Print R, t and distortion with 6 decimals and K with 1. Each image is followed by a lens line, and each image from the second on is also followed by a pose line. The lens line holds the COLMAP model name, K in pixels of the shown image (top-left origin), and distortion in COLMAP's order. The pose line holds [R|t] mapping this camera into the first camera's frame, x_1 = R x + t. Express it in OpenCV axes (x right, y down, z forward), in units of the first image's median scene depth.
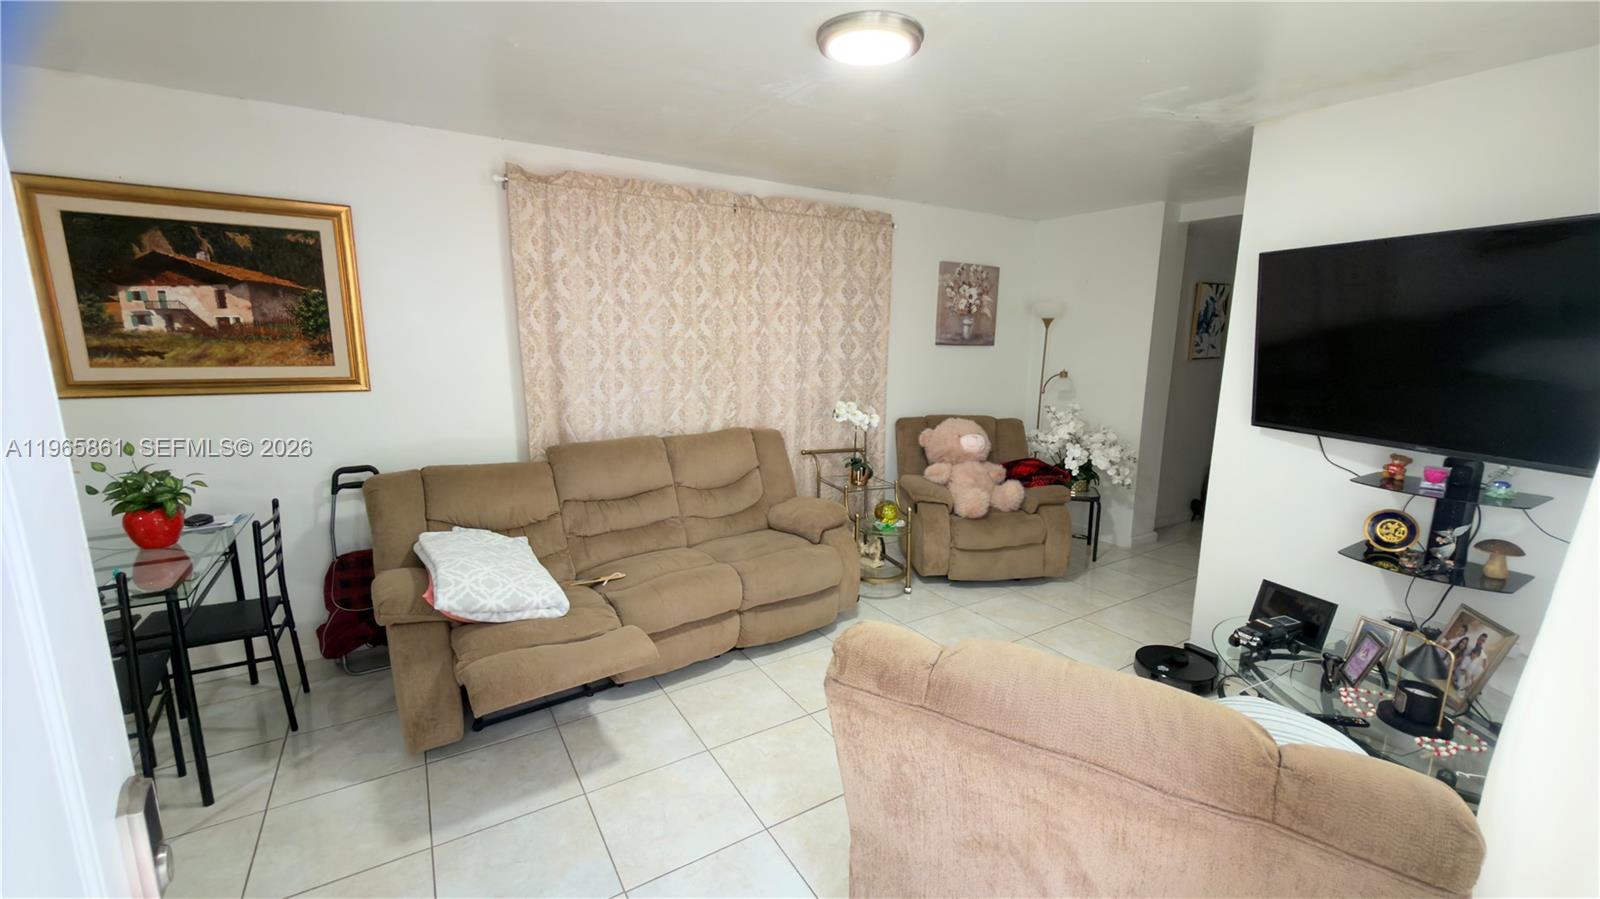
lens RADIAL K [[635.9, 0, 801.7], [0, 635.9, 453.7], [0, 0, 1]] dist [-0.001149, 0.000037]
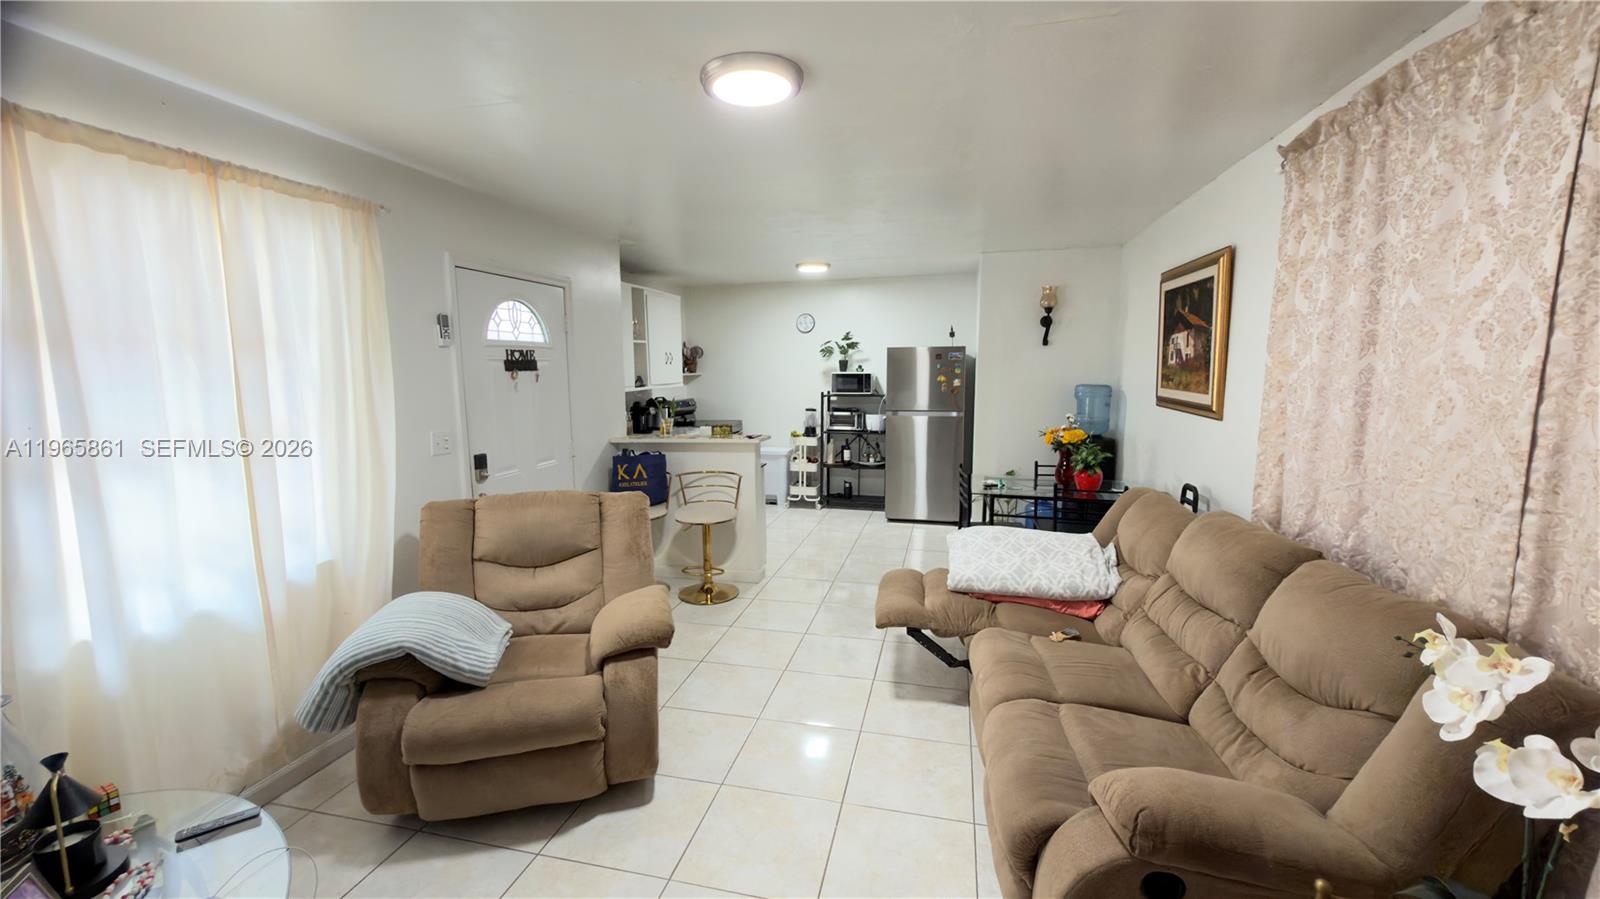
lens RADIAL K [[635.9, 0, 801.7], [0, 635.9, 453.7], [0, 0, 1]] dist [-0.001149, 0.000037]
pose [[-0.711271, 0.092960, -0.696744, 0.572403], [-0.131416, 0.956153, 0.261727, -0.244325], [0.690524, 0.277722, -0.667867, 1.325637]]
